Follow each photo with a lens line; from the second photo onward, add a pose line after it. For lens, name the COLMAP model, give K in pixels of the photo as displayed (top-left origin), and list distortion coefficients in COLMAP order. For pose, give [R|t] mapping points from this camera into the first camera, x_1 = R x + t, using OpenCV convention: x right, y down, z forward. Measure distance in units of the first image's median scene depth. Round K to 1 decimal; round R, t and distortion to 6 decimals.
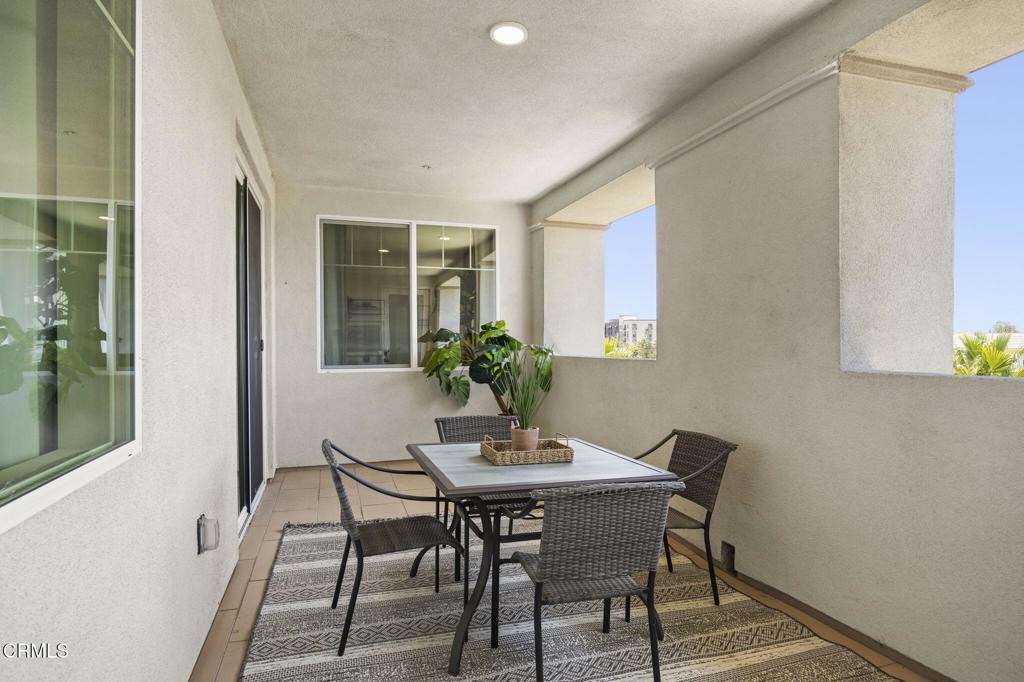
lens RADIAL K [[560.2, 0, 512.0], [0, 560.2, 341.0], [0, 0, 1]] dist [-0.001207, -0.000581]
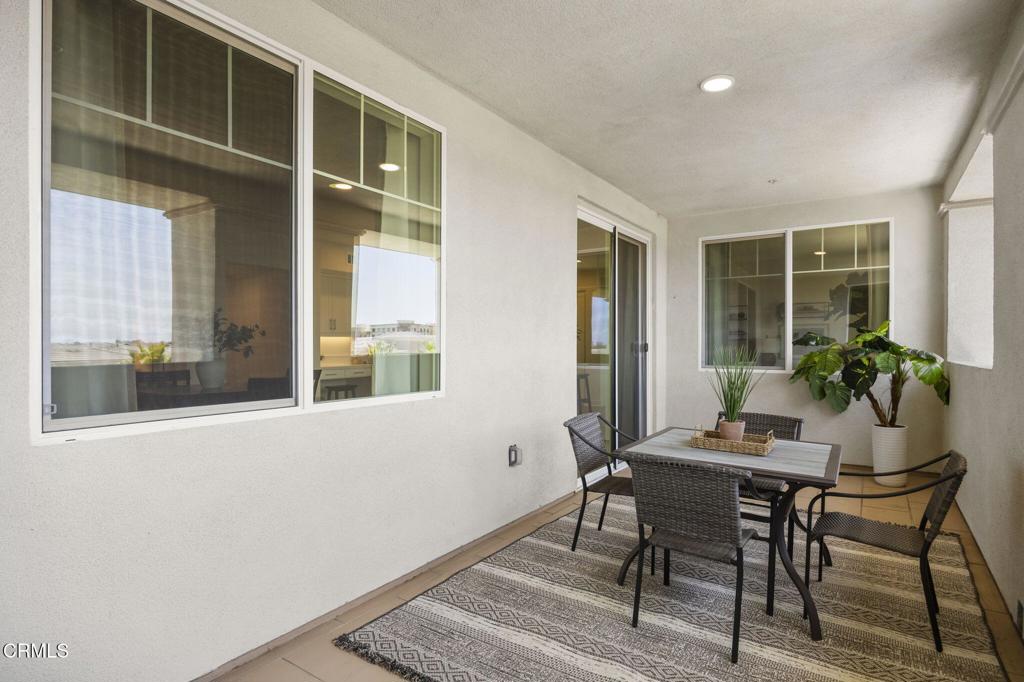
lens RADIAL K [[529.1, 0, 512.0], [0, 529.1, 341.0], [0, 0, 1]] dist [-0.006542, -0.000597]
pose [[0.618205, -0.002821, -0.786012, 0.324557], [-0.002314, 0.999983, -0.005409, 0.000182], [0.786014, 0.005163, 0.618188, -0.007630]]
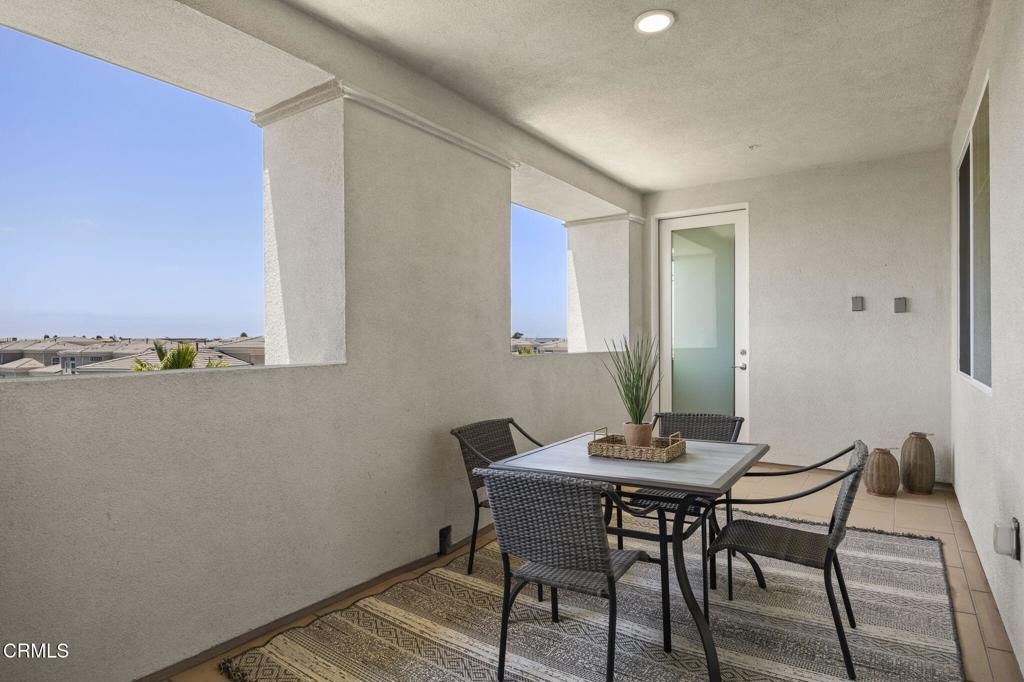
lens RADIAL K [[560.2, 0, 512.0], [0, 560.2, 341.0], [0, 0, 1]] dist [-0.001207, -0.000581]
pose [[-0.608760, -0.001293, 0.793354, -0.342008], [0.004329, 0.999978, 0.004951, 0.001809], [-0.793343, 0.006448, -0.608741, 0.978007]]
